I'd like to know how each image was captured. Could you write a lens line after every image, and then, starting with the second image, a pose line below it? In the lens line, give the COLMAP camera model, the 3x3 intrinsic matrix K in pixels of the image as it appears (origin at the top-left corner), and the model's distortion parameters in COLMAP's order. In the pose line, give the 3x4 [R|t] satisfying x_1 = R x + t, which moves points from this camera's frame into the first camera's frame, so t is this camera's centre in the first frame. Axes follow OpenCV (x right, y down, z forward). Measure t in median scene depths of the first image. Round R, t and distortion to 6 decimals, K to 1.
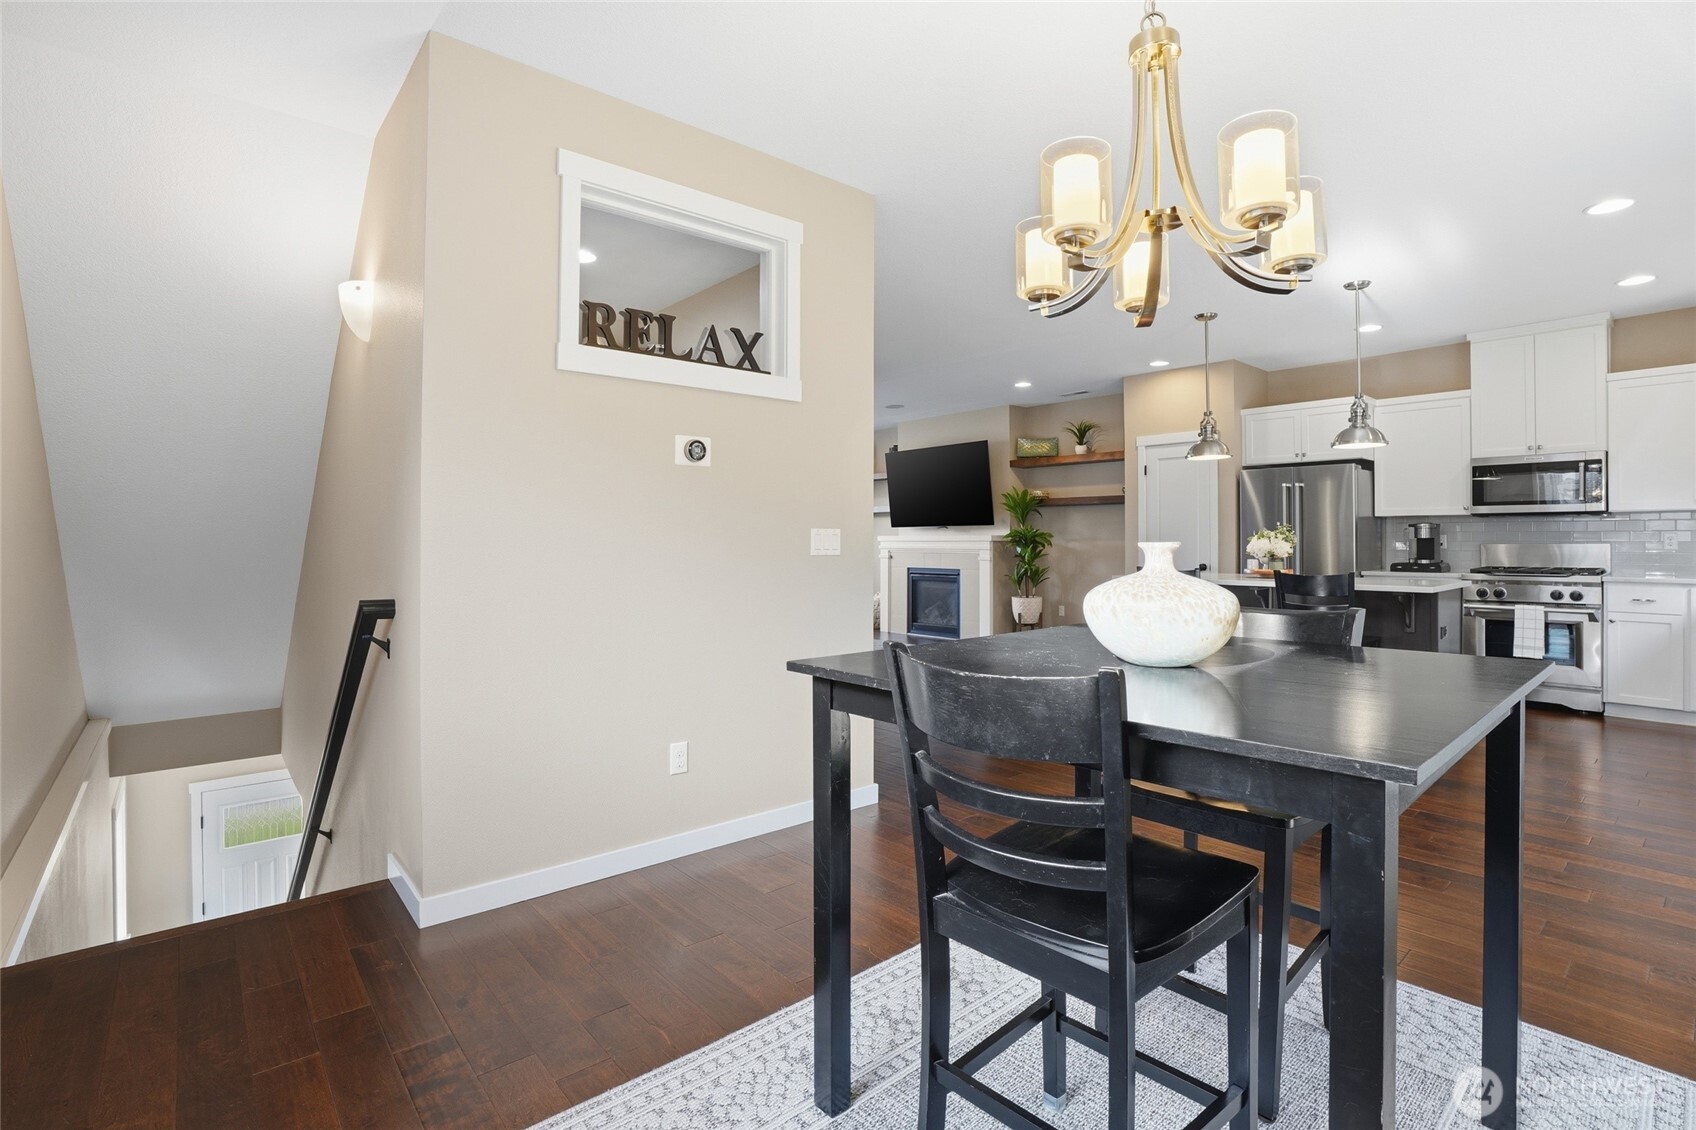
lens RADIAL K [[801.8, 0, 841.0], [0, 801.8, 548.1], [0, 0, 1]] dist [-0.042336, 0.011227]
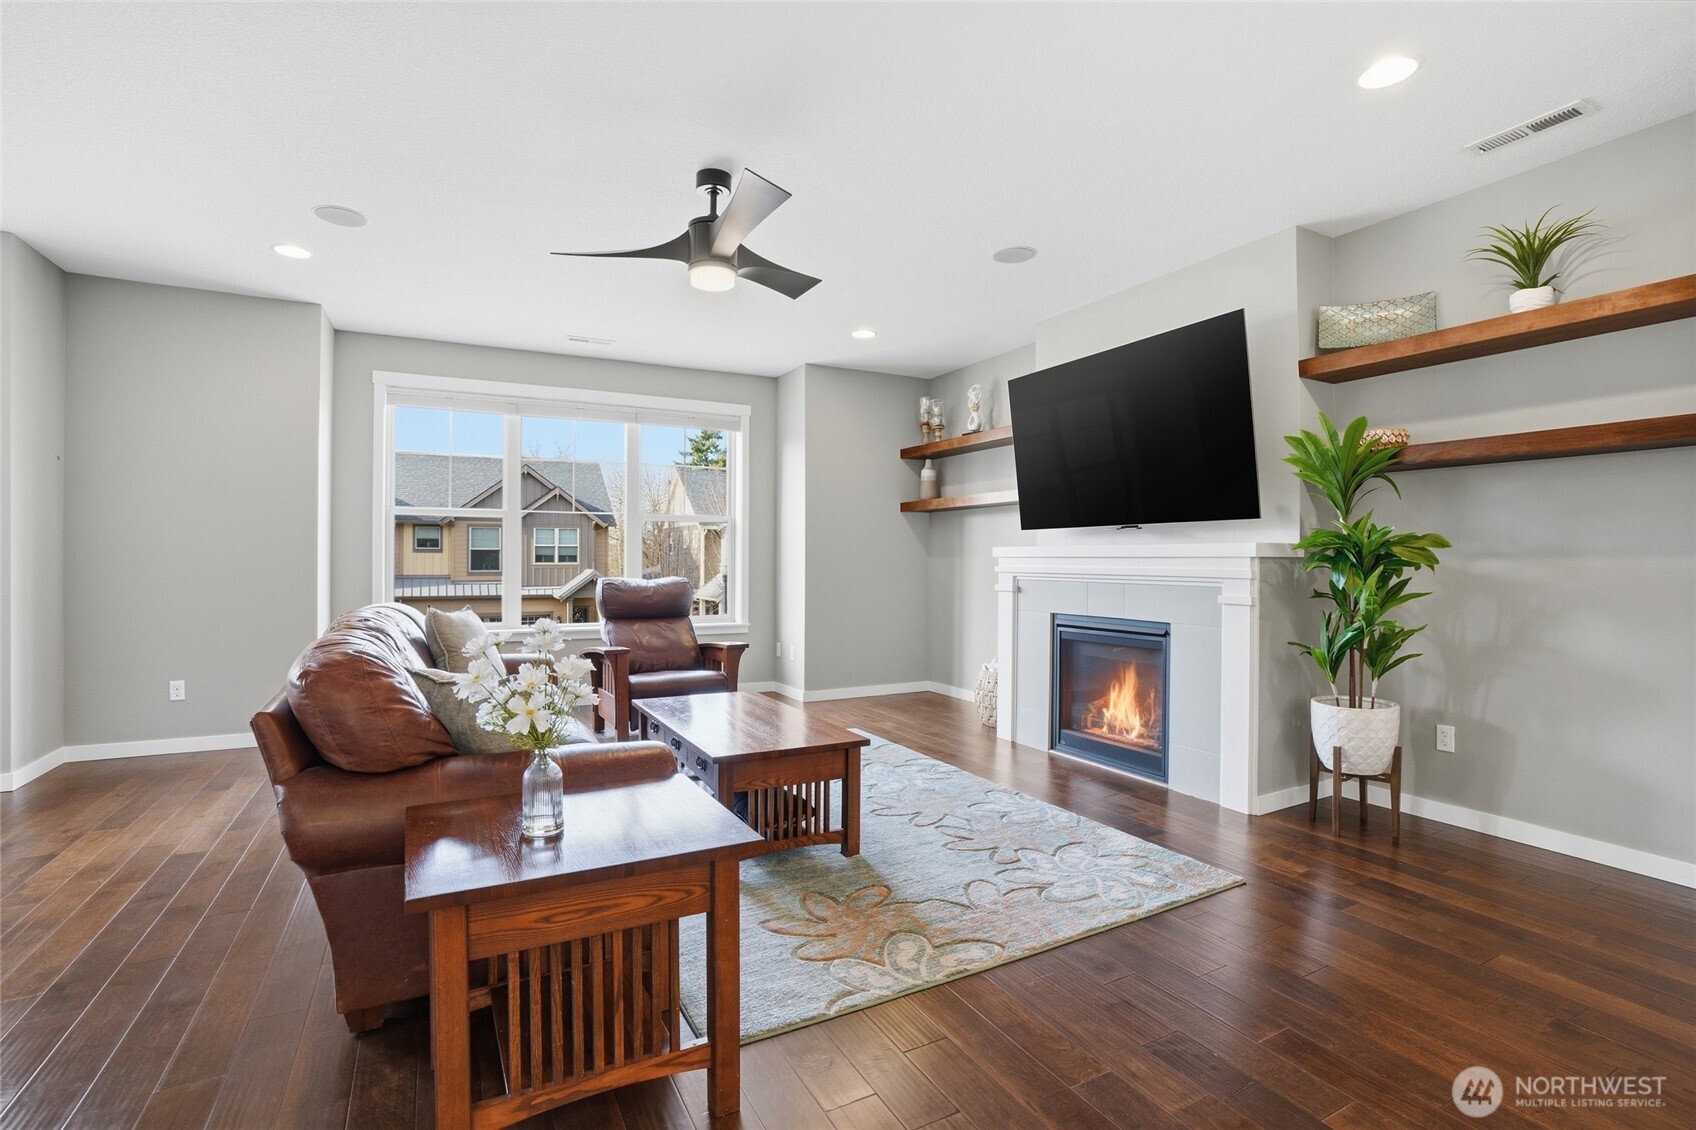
lens RADIAL K [[801.8, 0, 853.6], [0, 801.8, 566.8], [0, 0, 1]] dist [-0.042336, 0.011227]
pose [[0.979381, 0.004029, -0.201981, 0.071507], [-0.003687, 0.999991, 0.002067, -0.004035], [0.201988, -0.001280, 0.979387, 0.570705]]
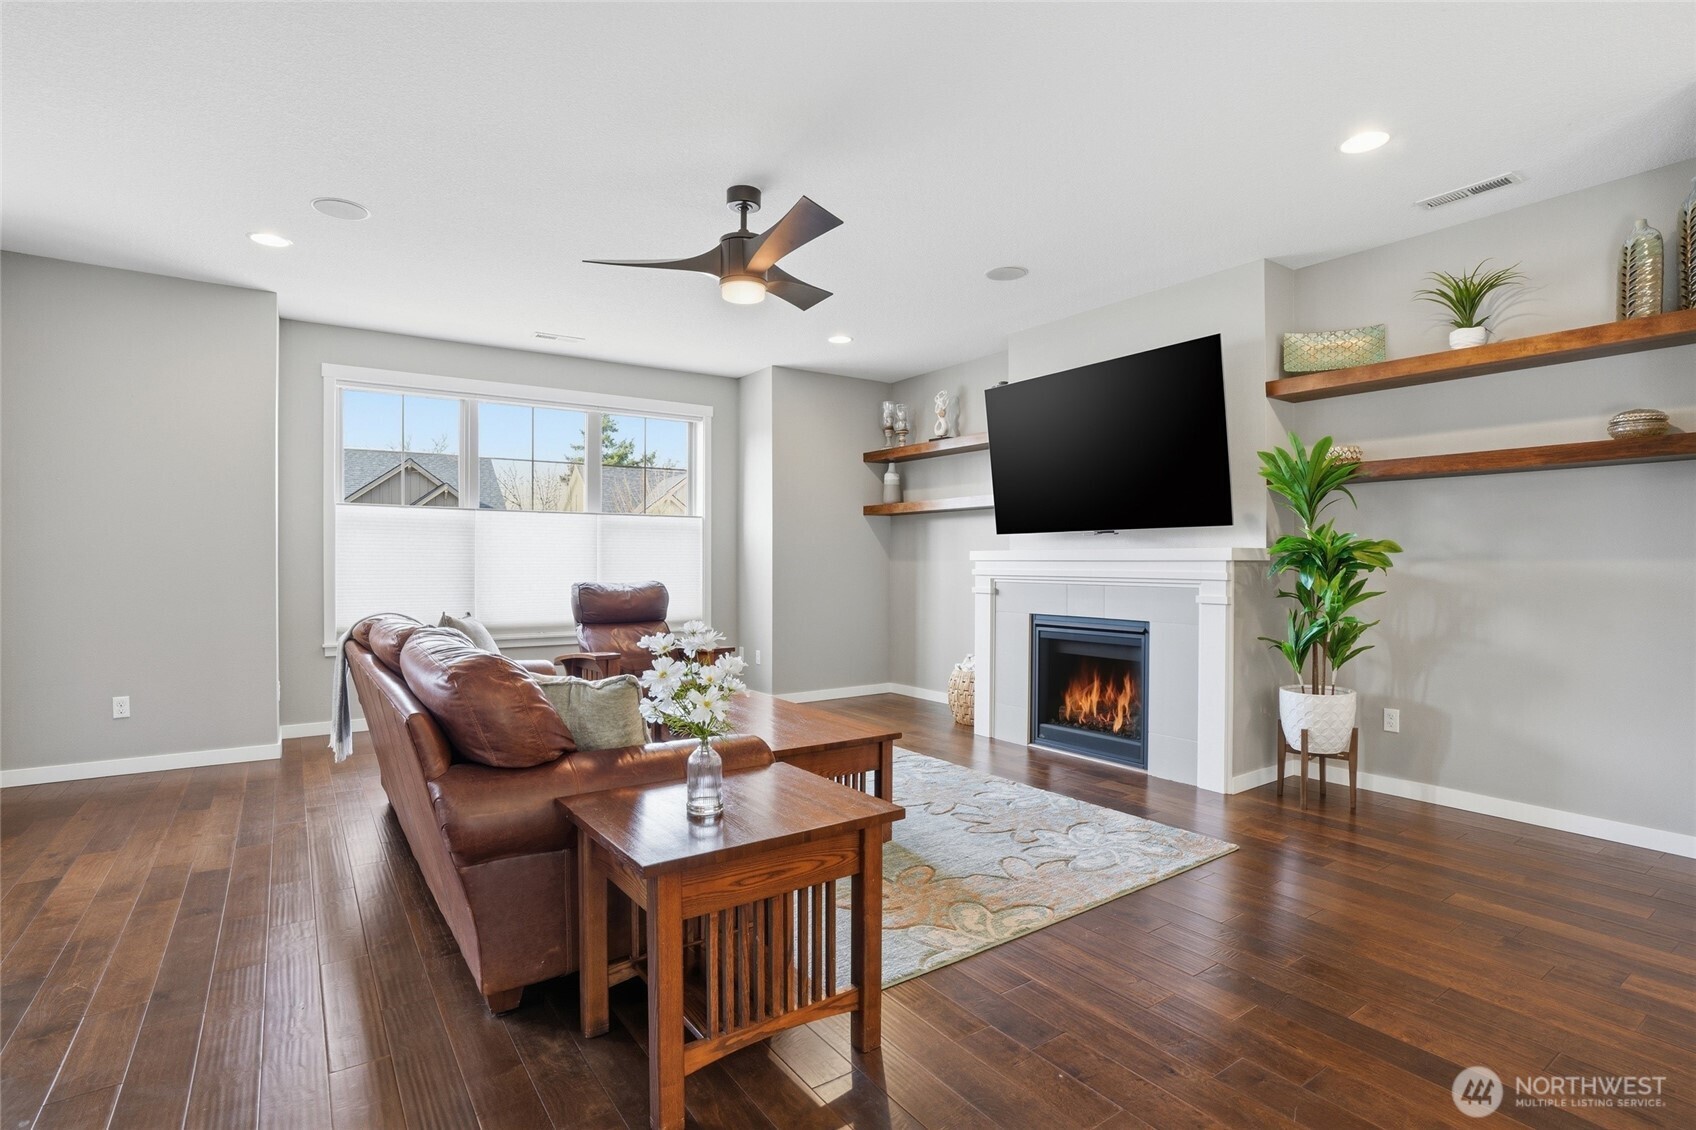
lens RADIAL K [[839.6, 0, 860.2], [0, 839.6, 578.7], [0, 0, 1]] dist [-0.029311, 0.000647]
pose [[0.996748, 0.001313, -0.080574, 0.021616], [-0.000166, 0.999899, 0.014237, -0.005389], [0.080584, -0.014178, 0.996647, 0.524232]]
